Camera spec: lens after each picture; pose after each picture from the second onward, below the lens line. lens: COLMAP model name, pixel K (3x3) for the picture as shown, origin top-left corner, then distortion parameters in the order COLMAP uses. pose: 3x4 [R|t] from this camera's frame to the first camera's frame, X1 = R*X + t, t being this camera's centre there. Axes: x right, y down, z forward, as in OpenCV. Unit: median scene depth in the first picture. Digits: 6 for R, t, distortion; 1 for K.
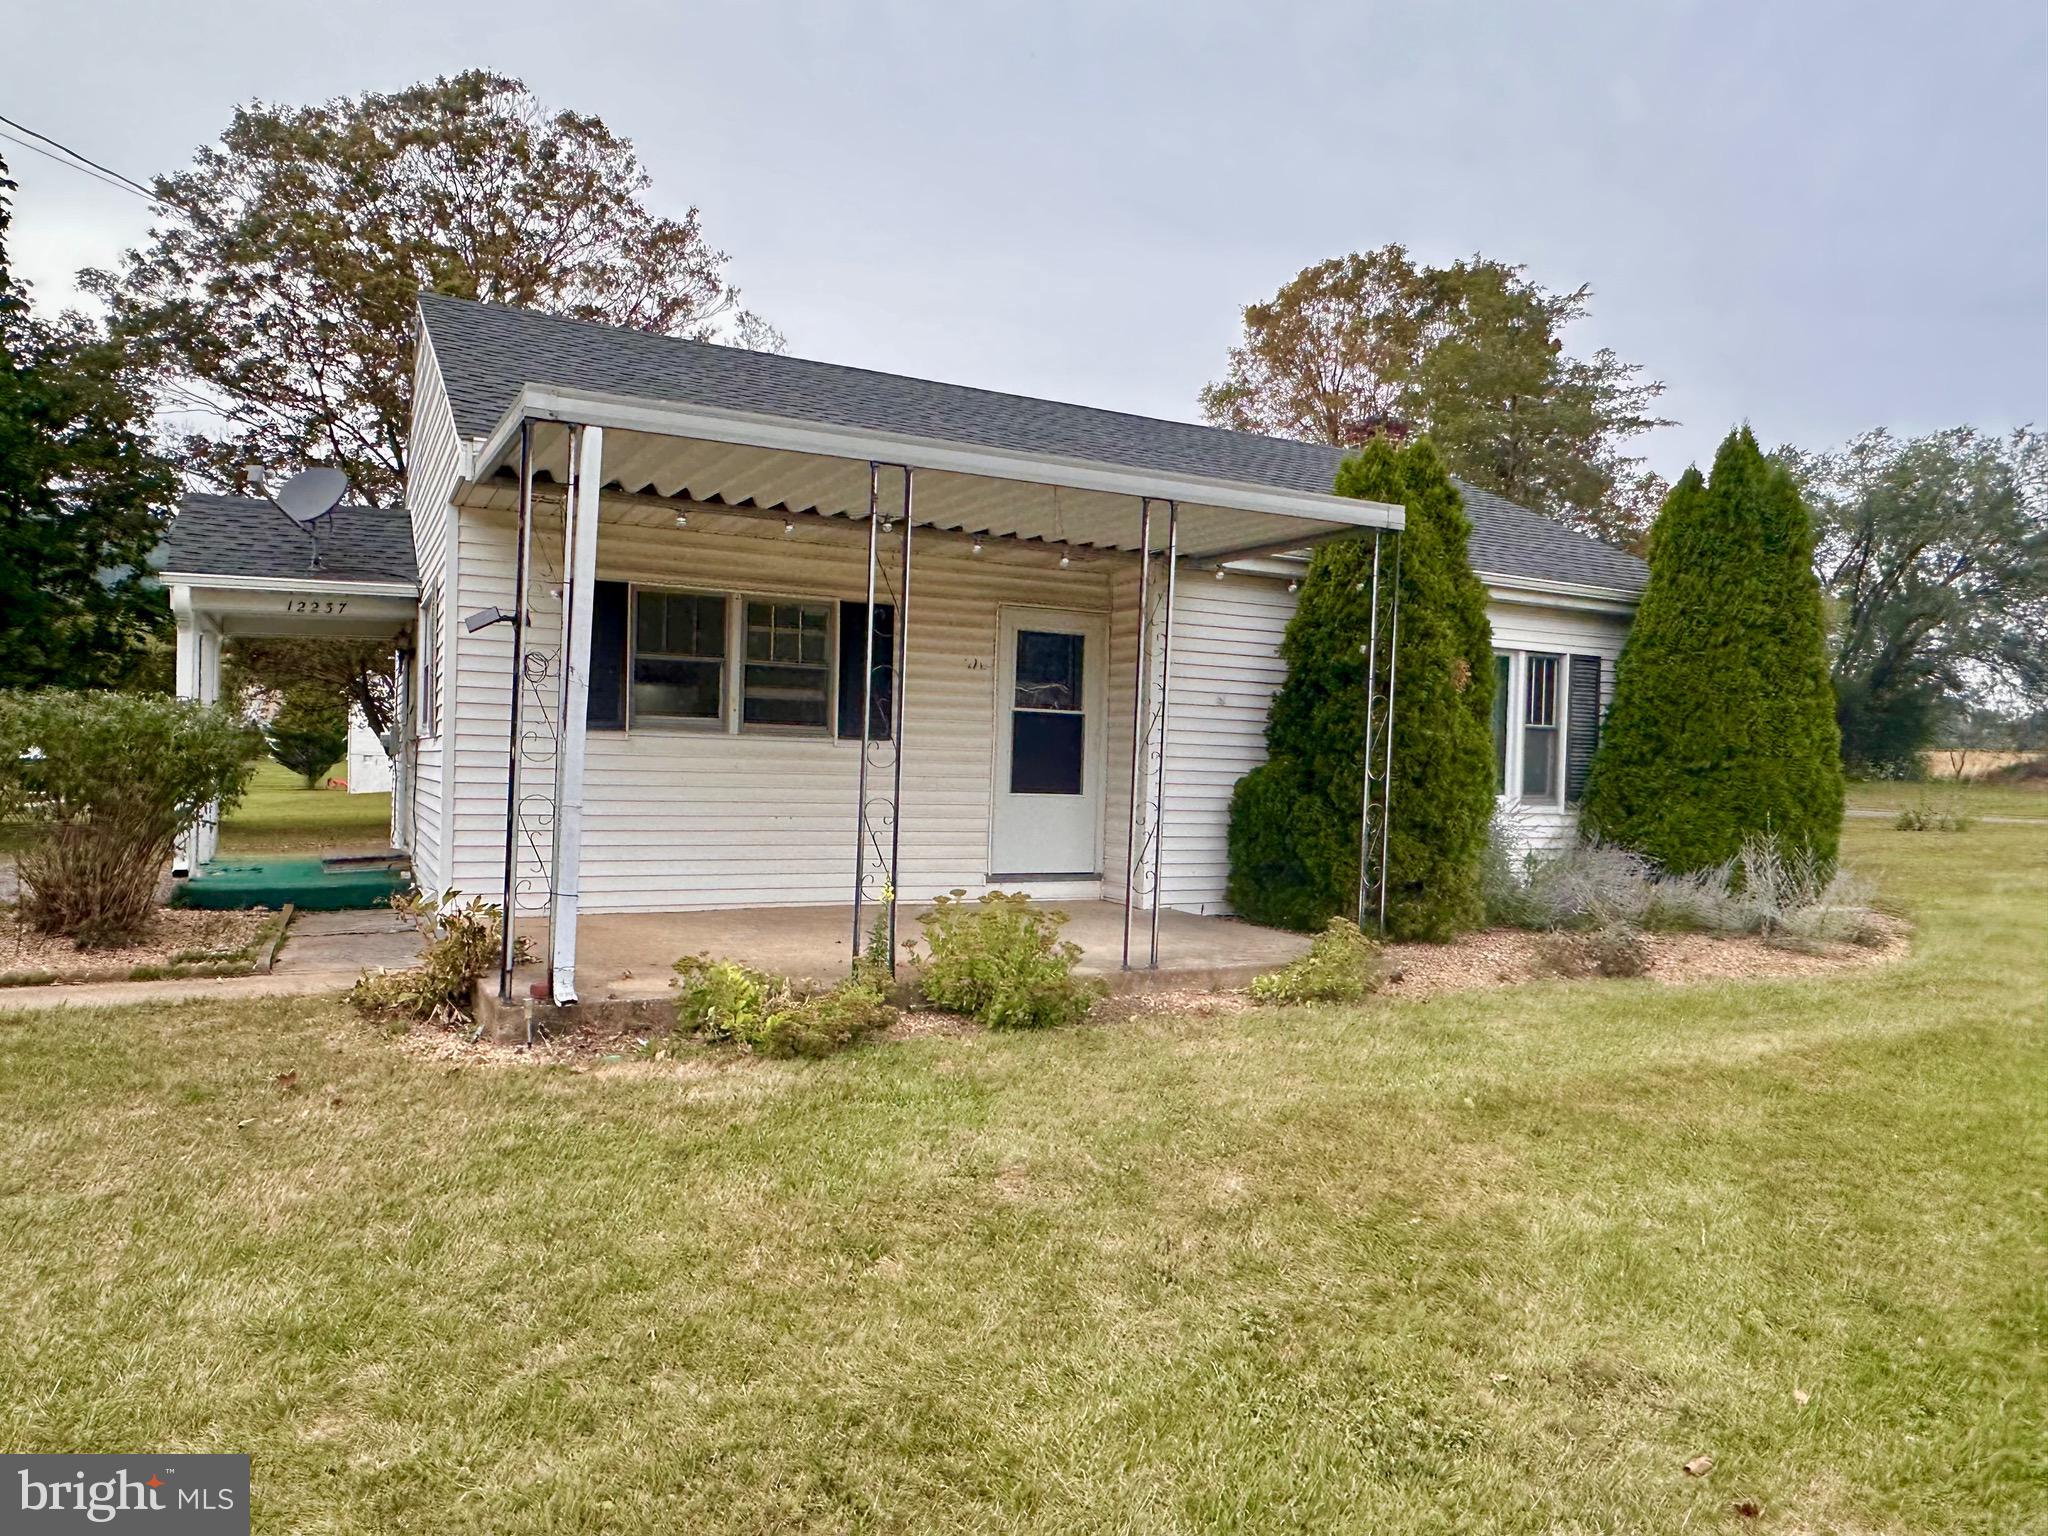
lens RADIAL K [[1335.5, 0, 1022.4], [0, 1335.5, 774.3], [0, 0, 1]] dist [-0.002624, -0.002502]
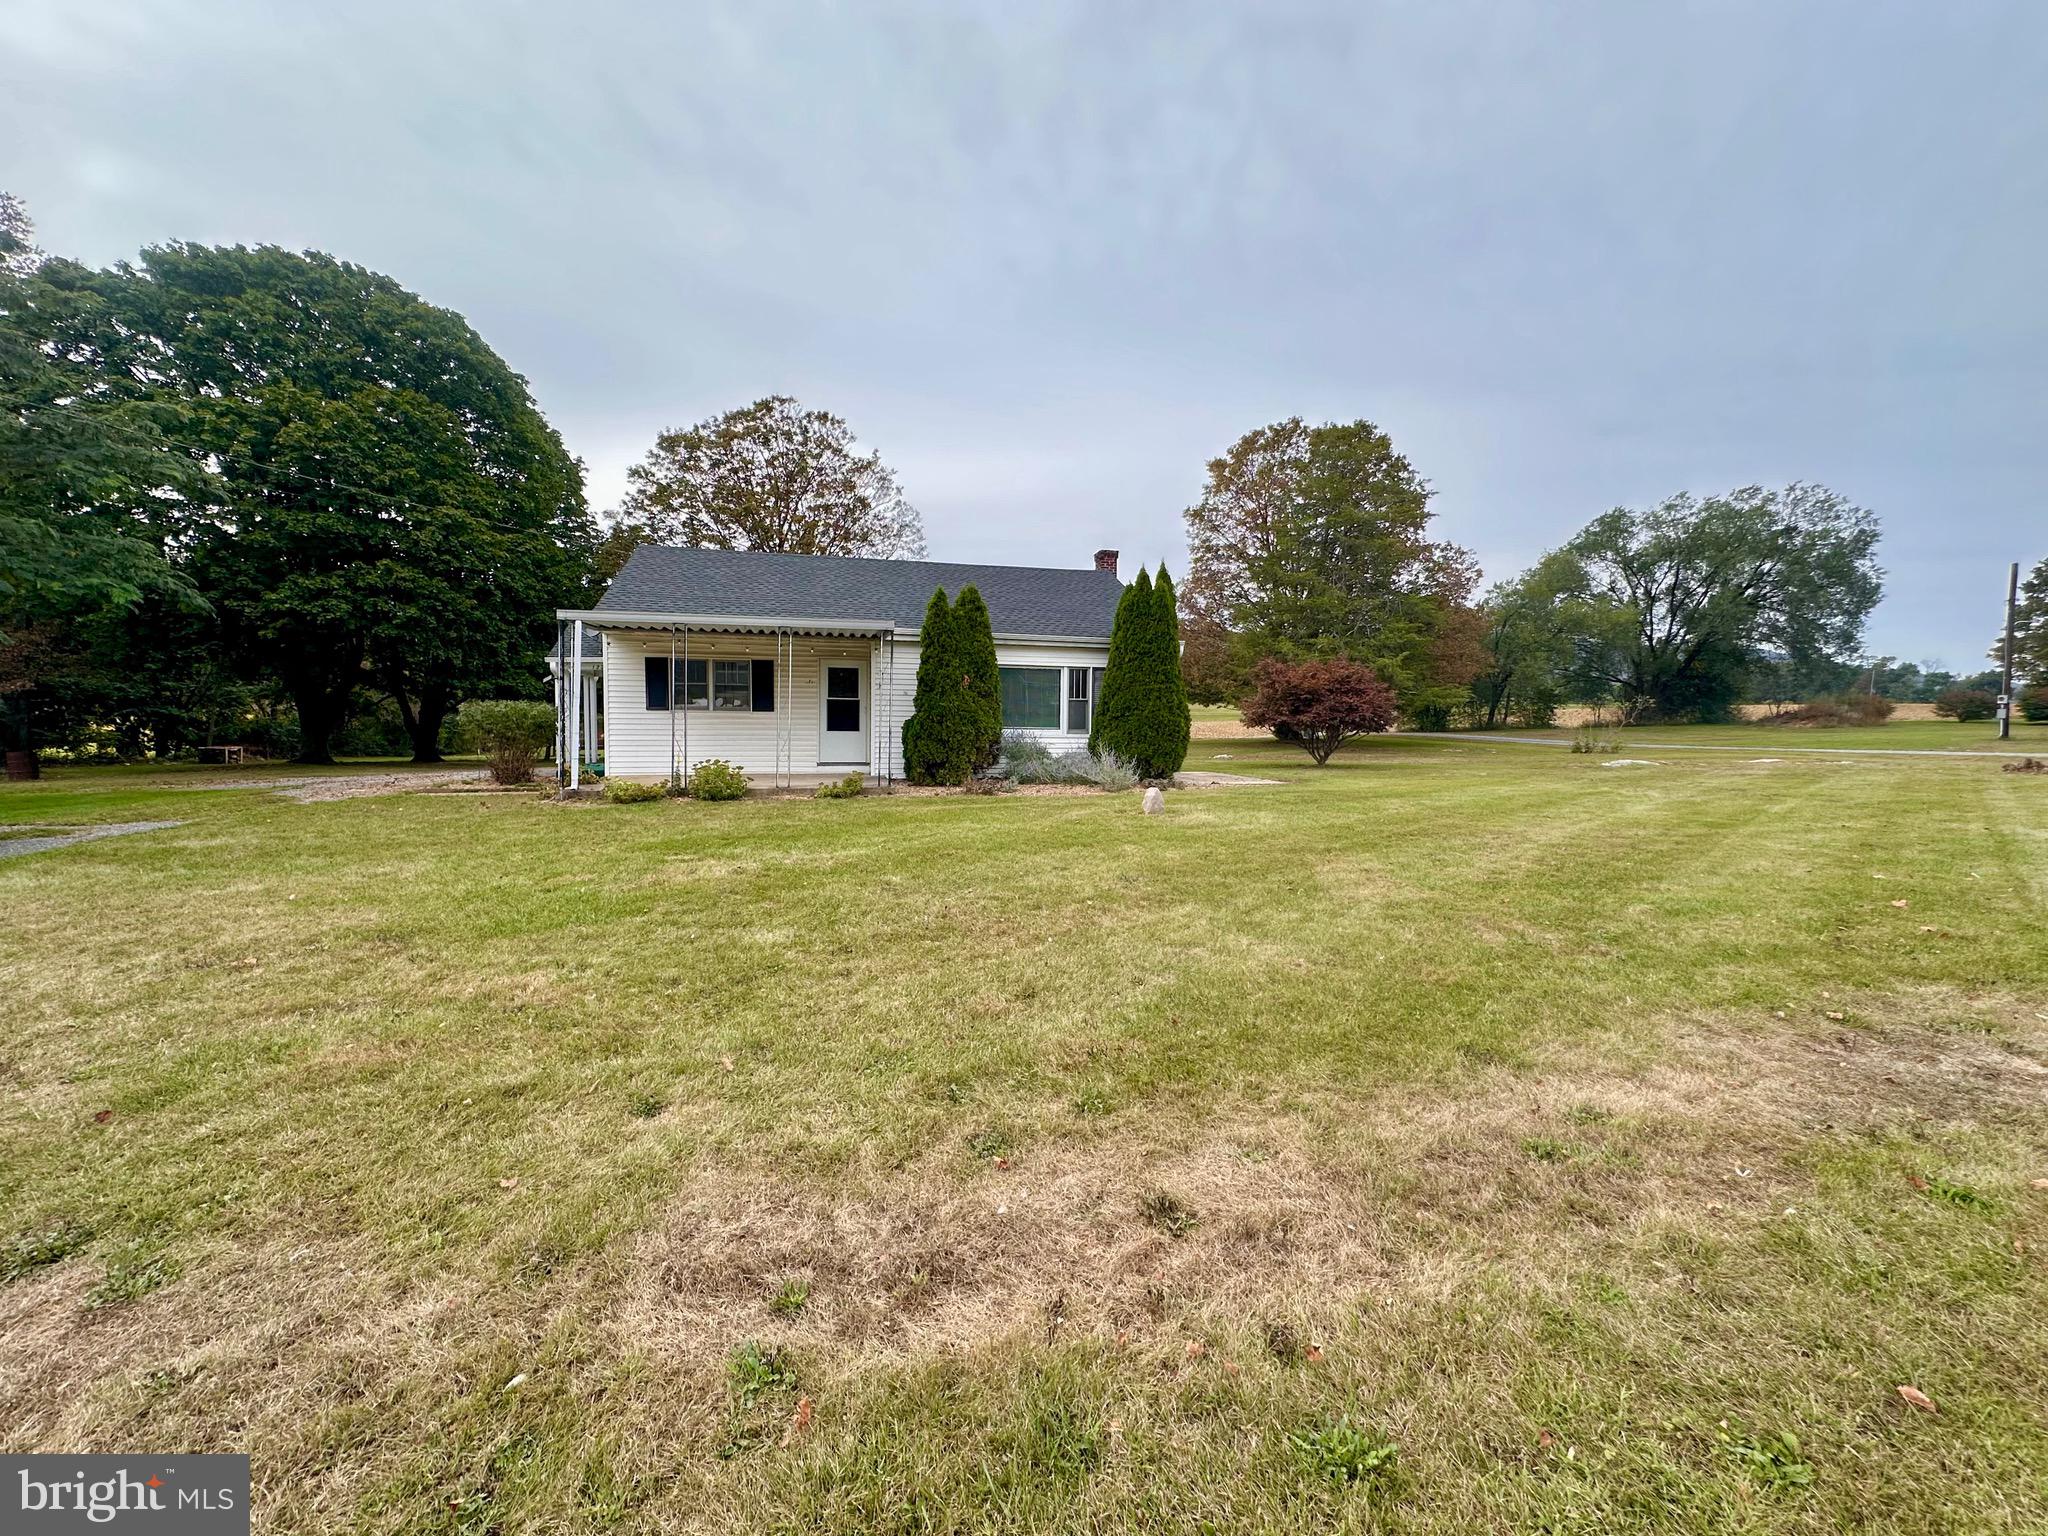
lens RADIAL K [[817.2, 0, 1028.1], [0, 817.2, 752.9], [0, 0, 1]] dist [-0.003377, 0.001345]
pose [[0.972182, -0.009919, -0.234016, 0.630423], [0.015177, 0.999671, 0.020679, 0.025034], [0.233734, -0.023655, 0.972013, -0.374333]]
